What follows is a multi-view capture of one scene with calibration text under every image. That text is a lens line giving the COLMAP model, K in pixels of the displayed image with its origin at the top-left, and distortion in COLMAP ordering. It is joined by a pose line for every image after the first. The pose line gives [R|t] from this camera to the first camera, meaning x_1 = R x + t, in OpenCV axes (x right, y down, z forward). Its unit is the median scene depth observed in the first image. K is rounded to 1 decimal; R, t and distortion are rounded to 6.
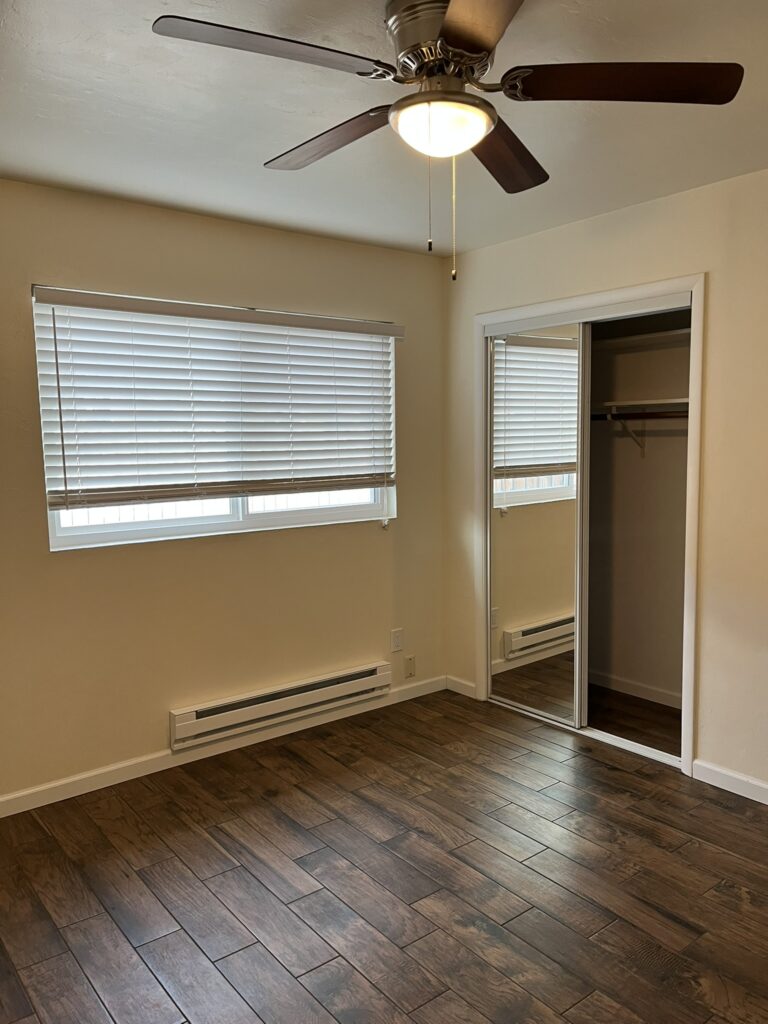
lens RADIAL K [[778.9, 0, 367.8], [0, 778.9, 517.2], [0, 0, 1]] dist [0.071415, -0.121991]
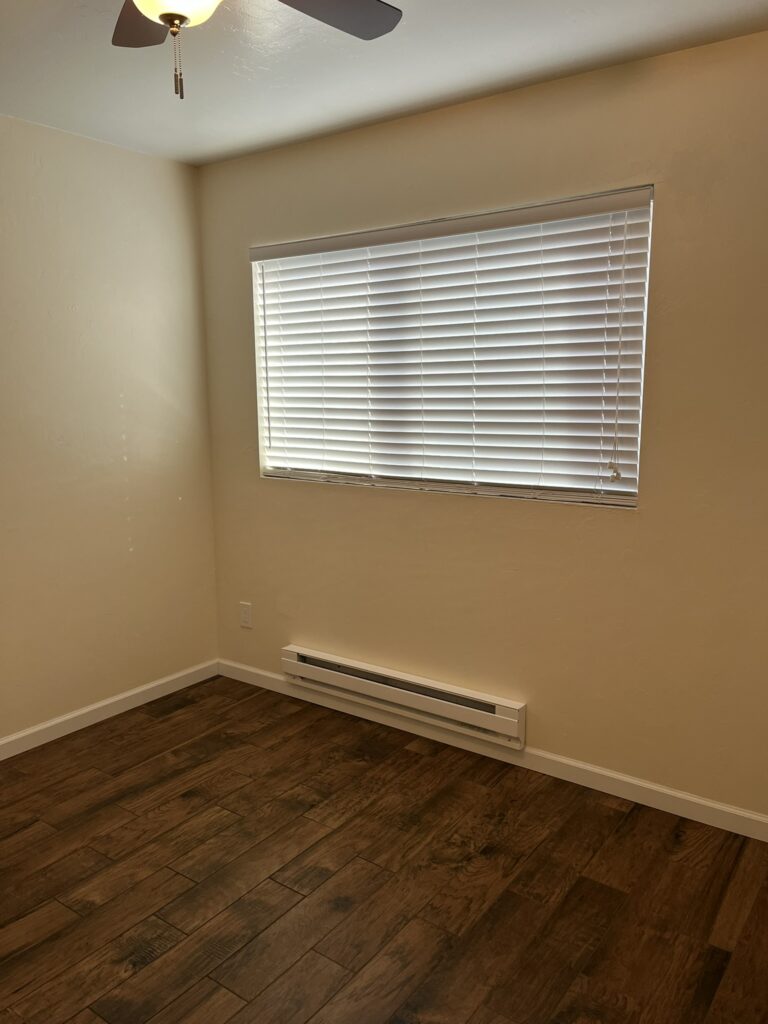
lens RADIAL K [[785.4, 0, 388.1], [0, 785.4, 509.5], [0, 0, 1]] dist [0.052993, -0.003496]
pose [[0.276392, 0.162696, -0.947173, 0.710957], [-0.083847, 0.985890, 0.144879, -0.092316], [0.957380, 0.039374, 0.286134, 0.754916]]
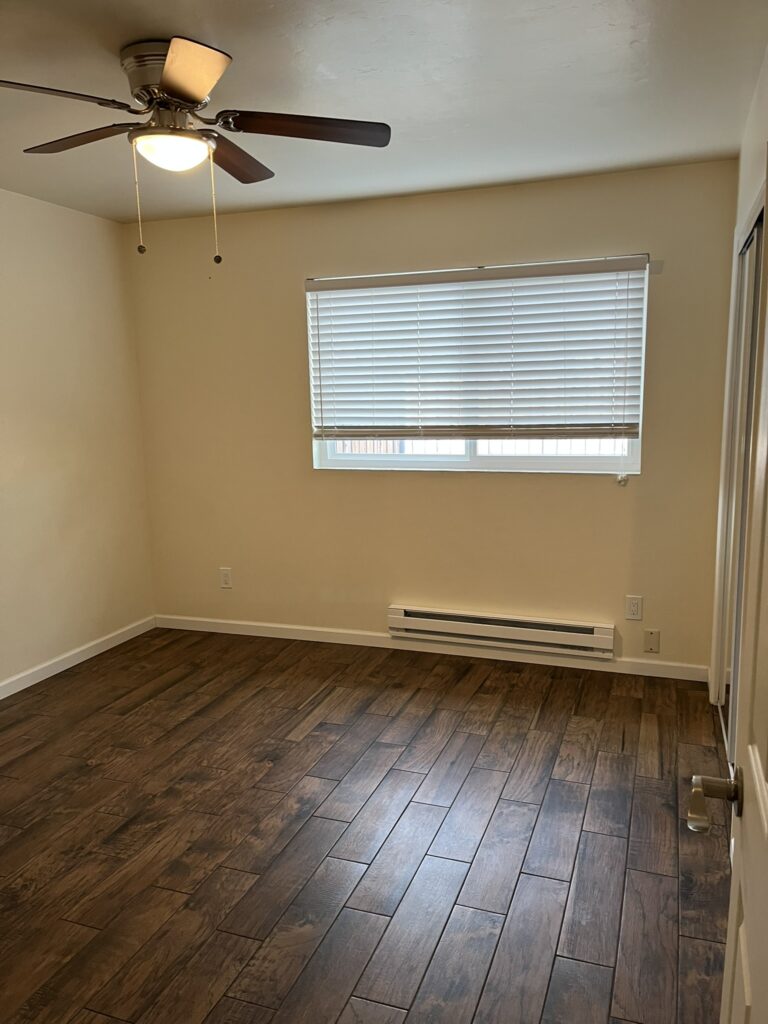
lens RADIAL K [[785.4, 0, 388.1], [0, 785.4, 509.5], [0, 0, 1]] dist [0.052993, -0.003496]
pose [[0.525274, 0.139370, -0.839442, 0.738015], [-0.070823, 0.990234, 0.120089, -0.053837], [0.847981, -0.003628, 0.530015, 0.299454]]
